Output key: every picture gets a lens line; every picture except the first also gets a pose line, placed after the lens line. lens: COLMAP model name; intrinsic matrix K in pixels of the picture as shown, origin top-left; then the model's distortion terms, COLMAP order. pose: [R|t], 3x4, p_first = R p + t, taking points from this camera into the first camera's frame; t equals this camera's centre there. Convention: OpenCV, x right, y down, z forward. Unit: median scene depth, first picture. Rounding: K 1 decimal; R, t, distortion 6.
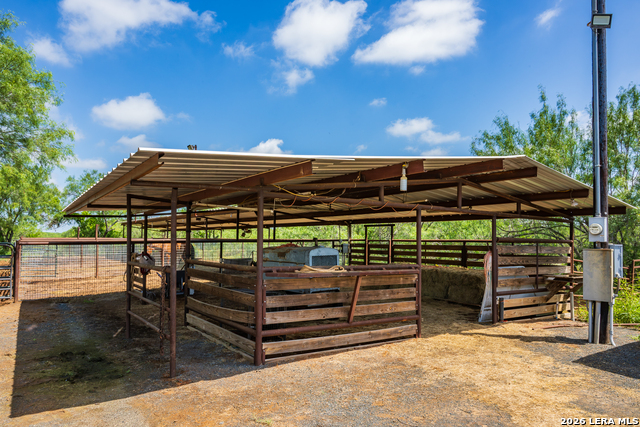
lens RADIAL K [[442.3, 0, 320.0], [0, 442.3, 213.5], [0, 0, 1]] dist [0.000975, -0.000474]
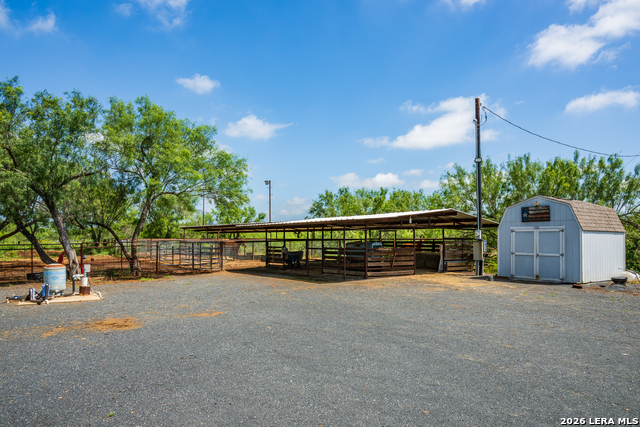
lens RADIAL K [[442.3, 0, 320.0], [0, 442.3, 213.5], [0, 0, 1]] dist [0.000975, -0.000474]
pose [[0.999011, -0.006095, 0.044054, -0.366497], [0.005919, 0.999974, 0.004124, -0.086315], [-0.044078, -0.003859, 0.999021, -1.305118]]
